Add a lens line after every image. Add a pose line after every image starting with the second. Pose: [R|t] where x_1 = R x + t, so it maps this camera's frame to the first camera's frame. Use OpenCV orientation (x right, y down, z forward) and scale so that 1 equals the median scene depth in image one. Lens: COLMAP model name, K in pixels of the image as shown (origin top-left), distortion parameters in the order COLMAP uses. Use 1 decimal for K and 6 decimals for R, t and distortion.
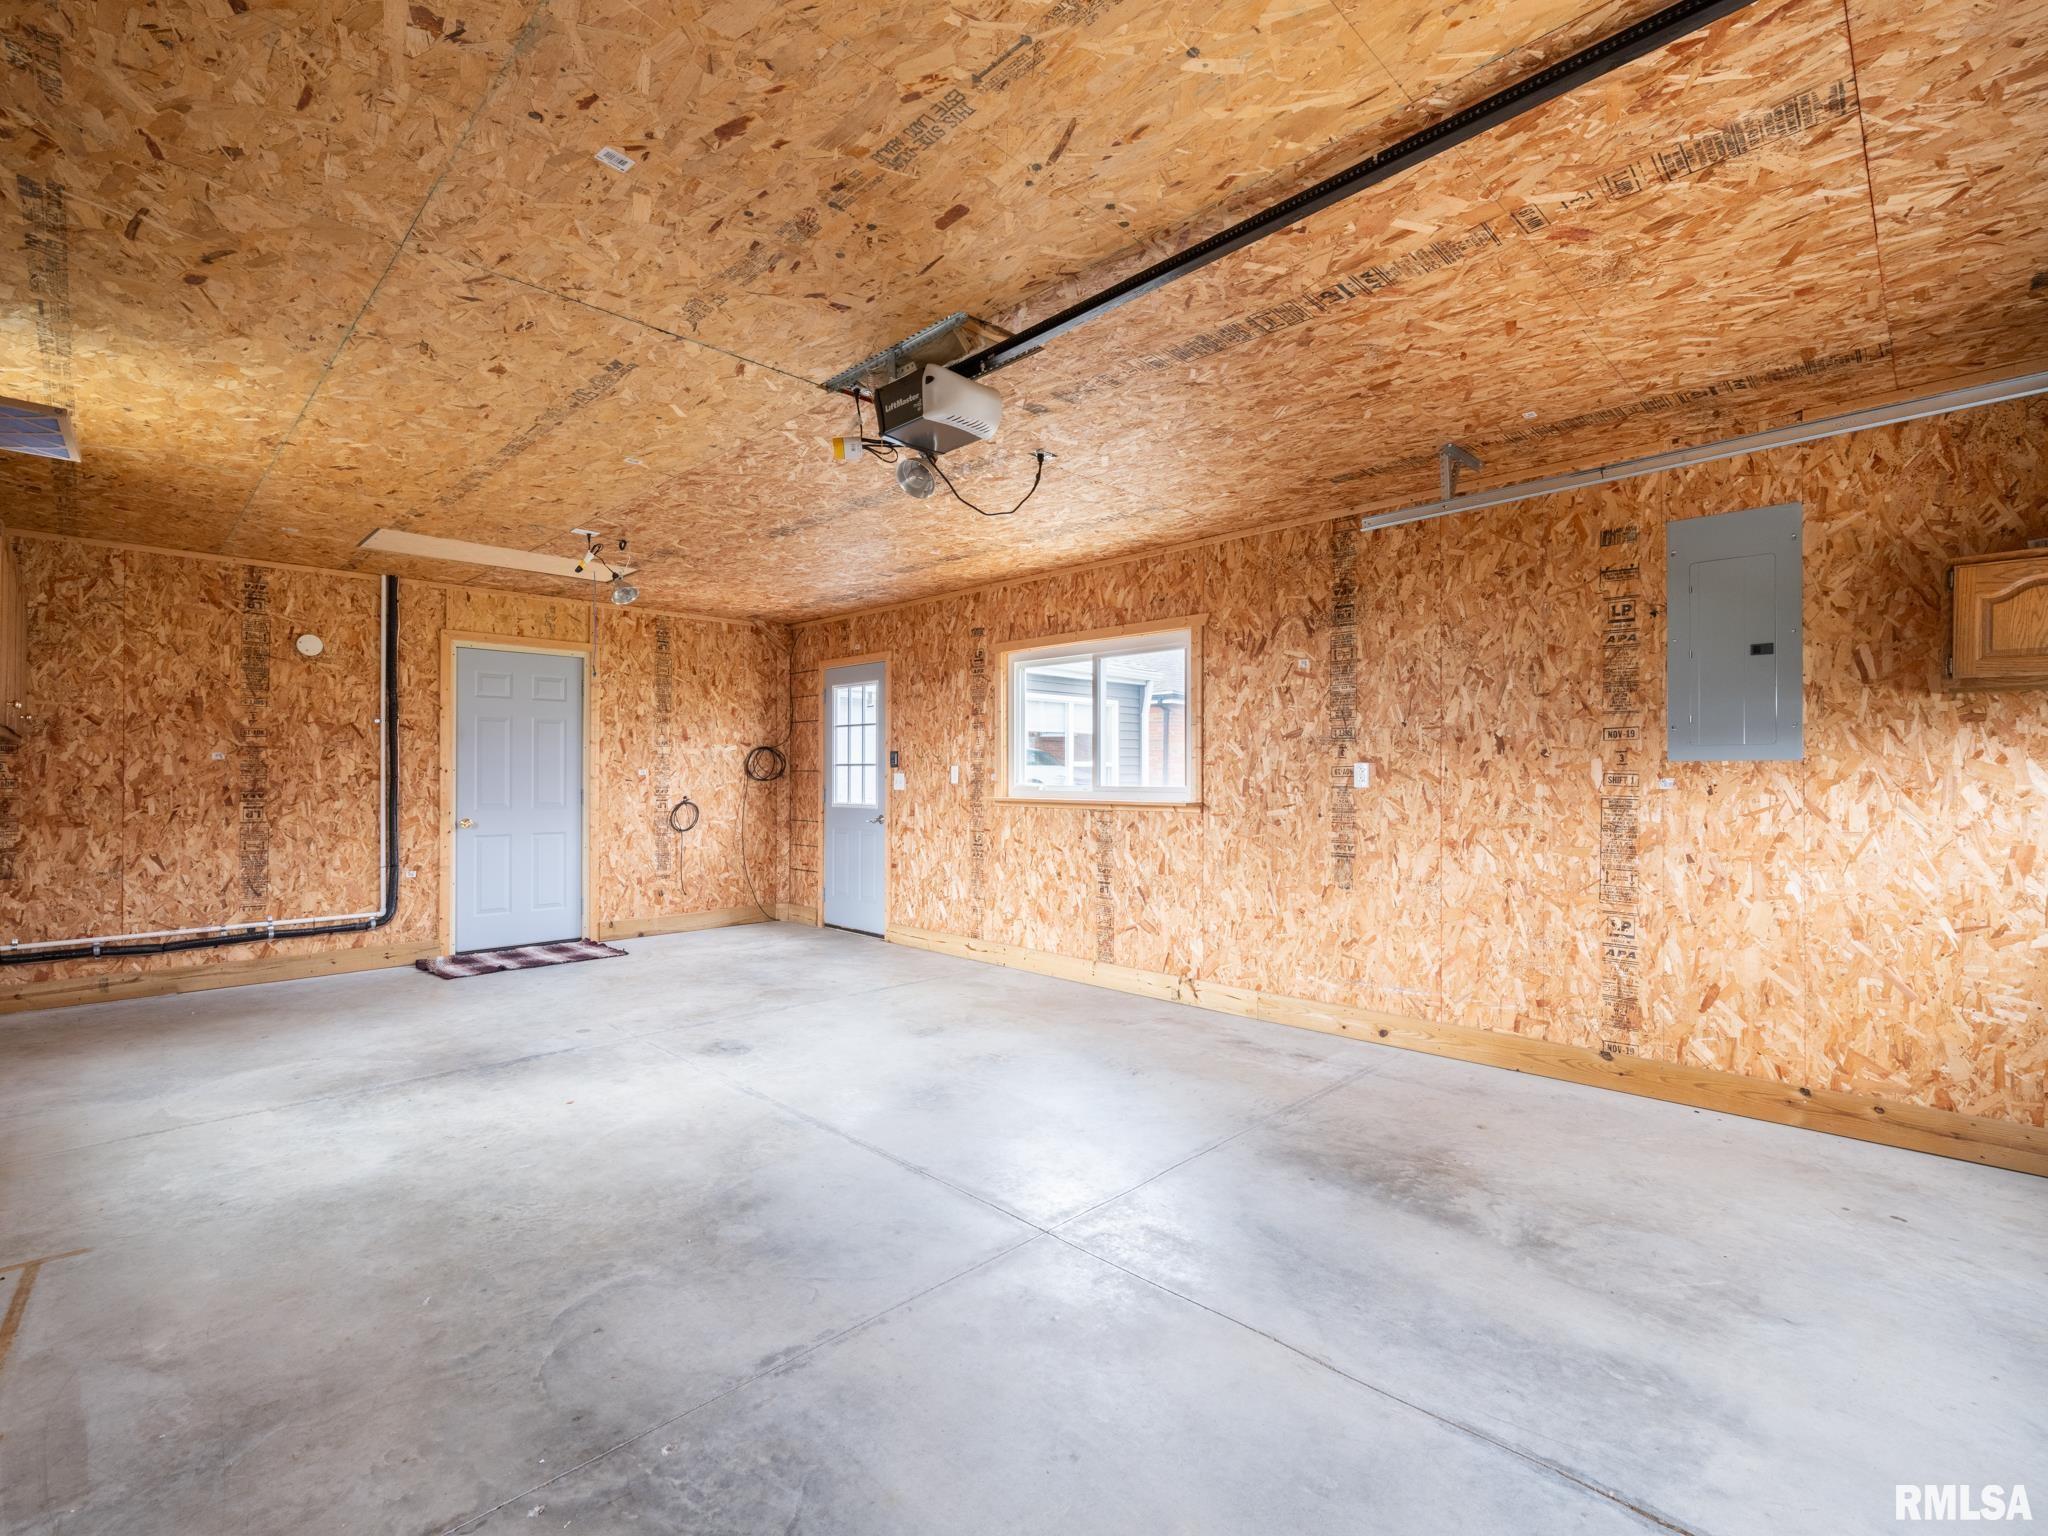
lens RADIAL K [[955.7, 0, 1014.2], [0, 955.7, 768.1], [0, 0, 1]] dist [-0.002308, 0.001319]
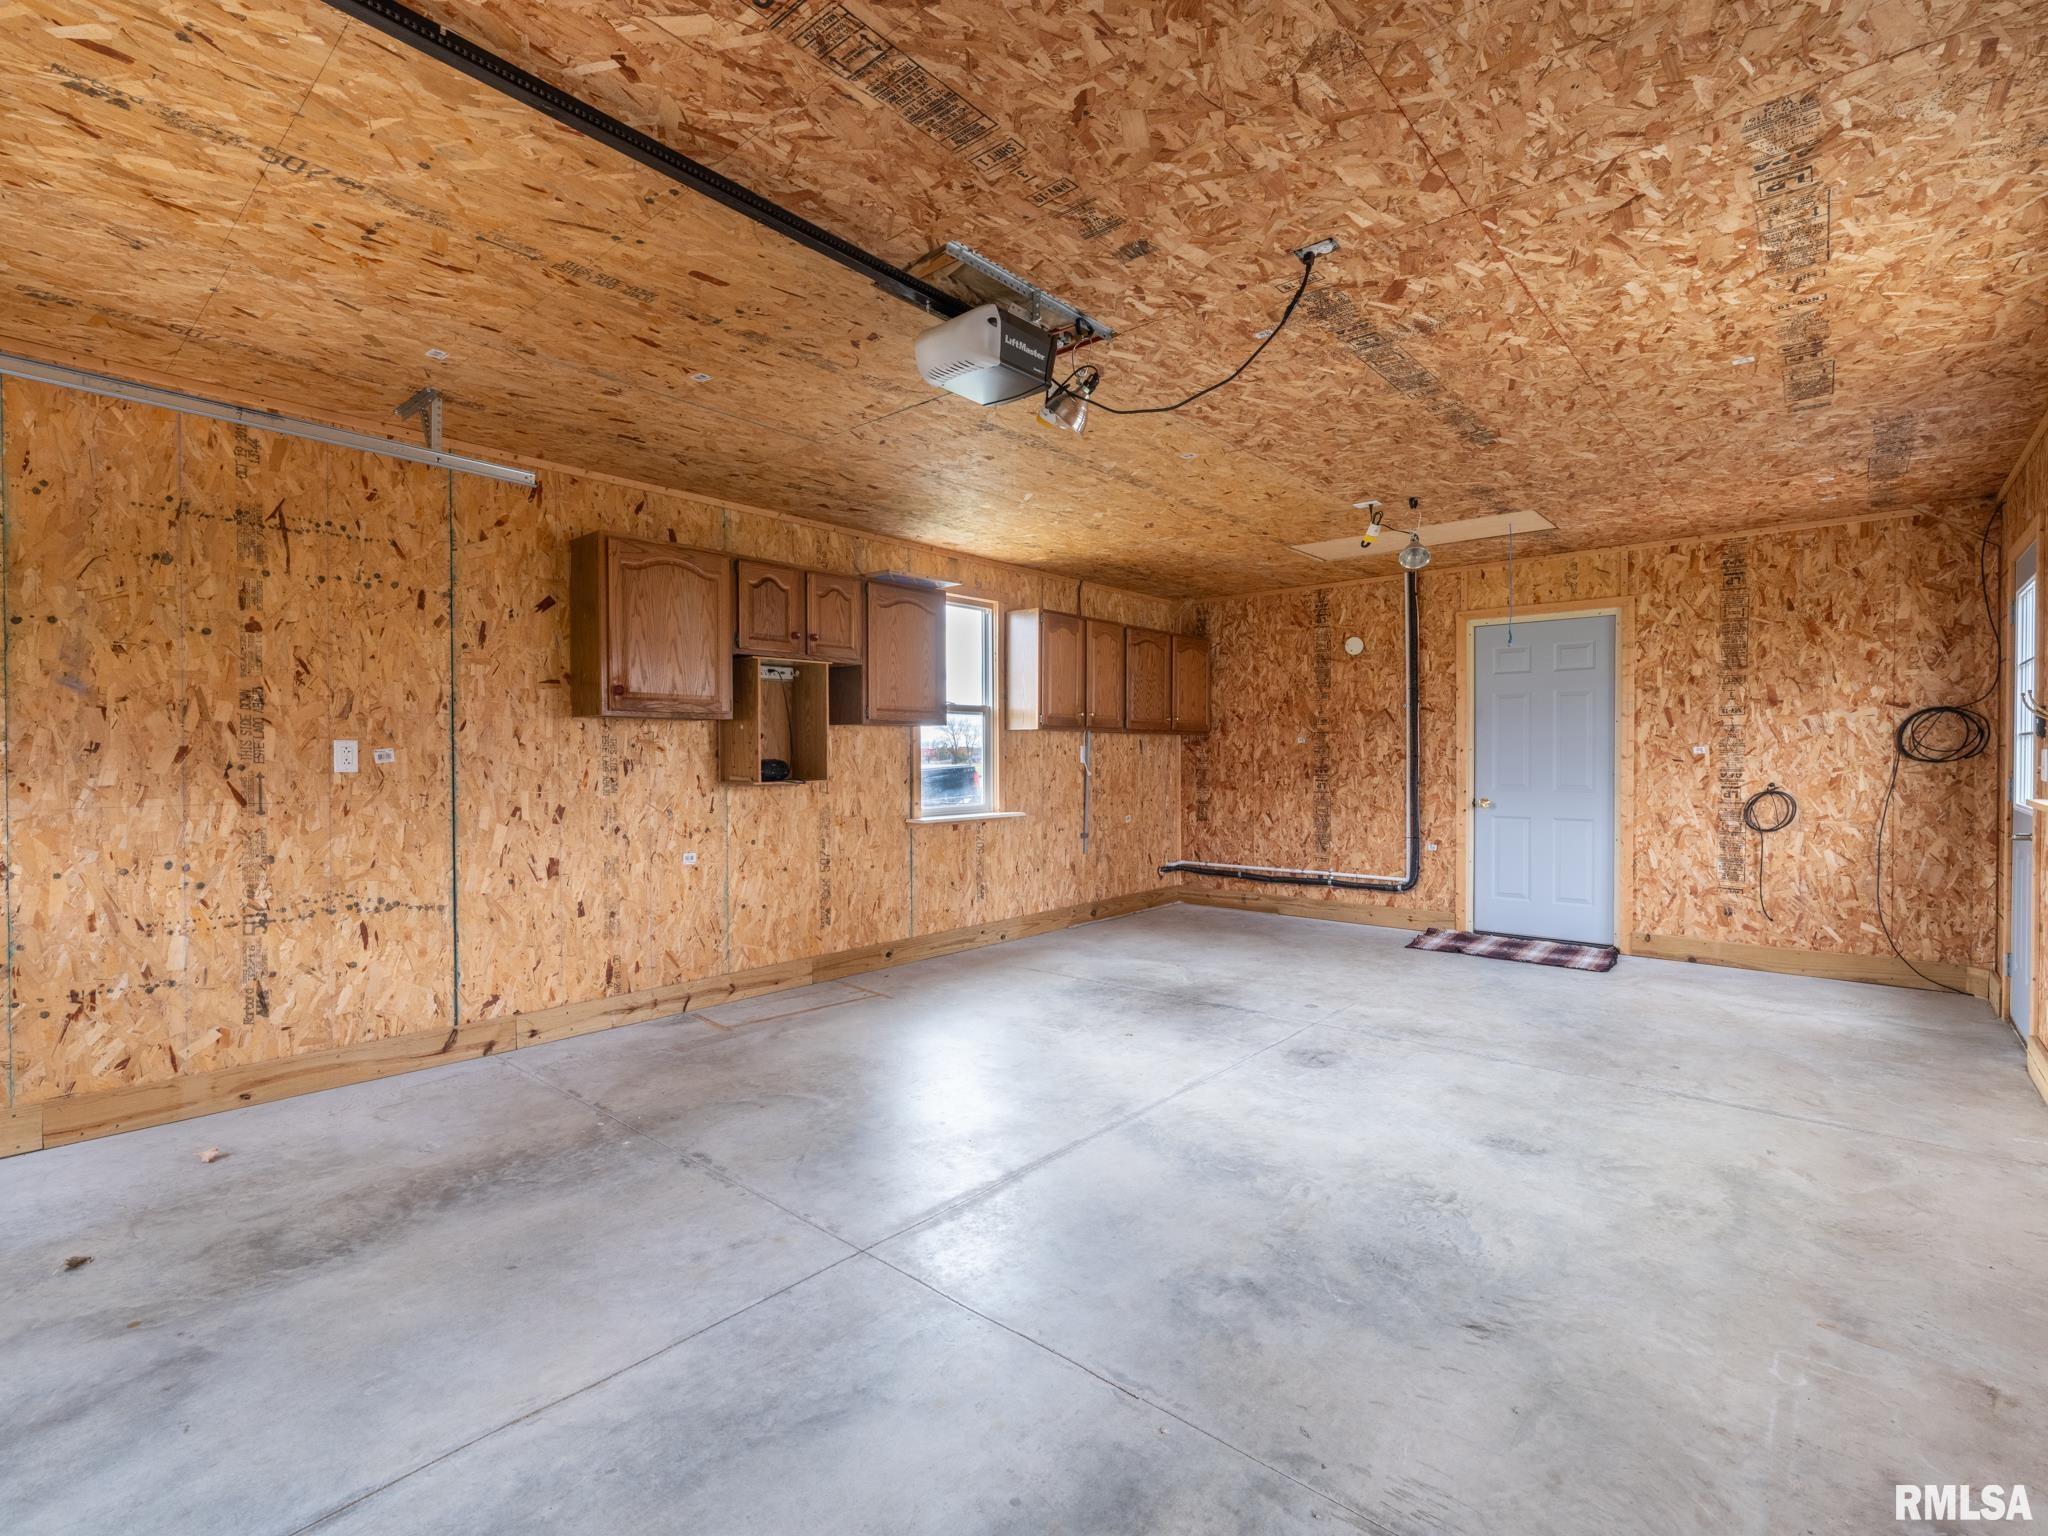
lens RADIAL K [[952.4, 0, 1001.7], [0, 952.4, 770.3], [0, 0, 1]] dist [-0.003136, 0.000371]
pose [[0.048747, 0.015000, -0.998699, 0.487069], [0.009444, 0.999836, 0.015478, 0.004825], [0.998767, -0.010186, 0.048597, 0.561599]]
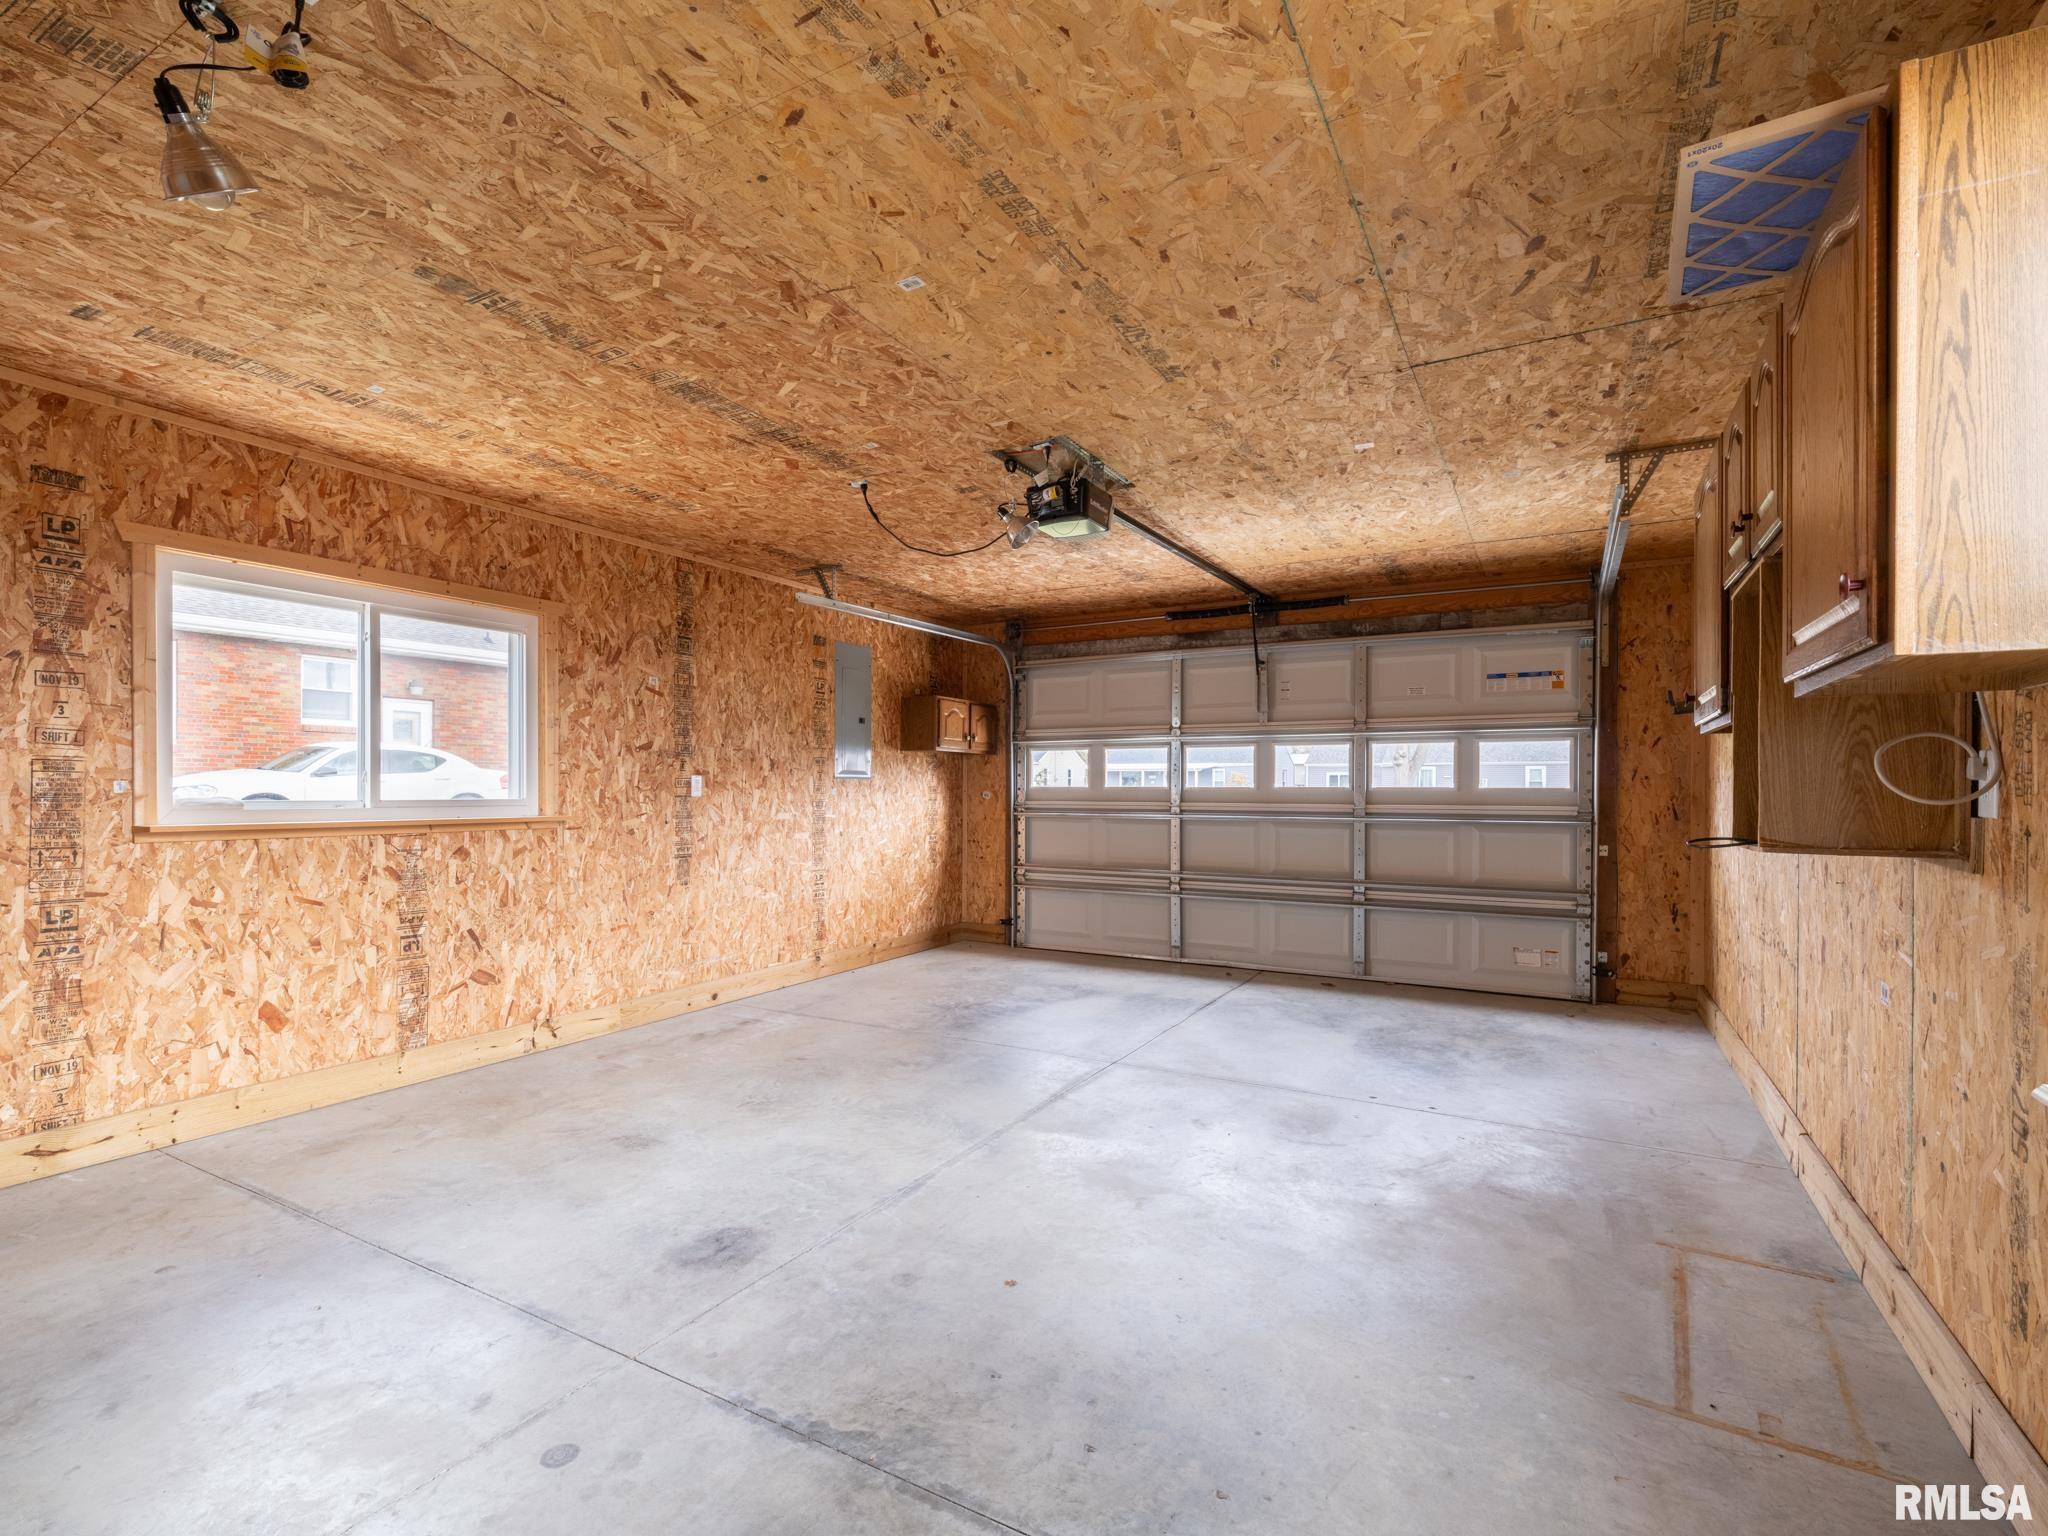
lens RADIAL K [[970.5, 0, 1019.0], [0, 970.5, 796.0], [0, 0, 1]] dist [-0.001097, -0.000128]
pose [[-0.286251, -0.007911, 0.958122, -0.783275], [-0.010242, 0.999934, 0.005196, 0.008358], [-0.958100, -0.008326, -0.286313, 0.843642]]
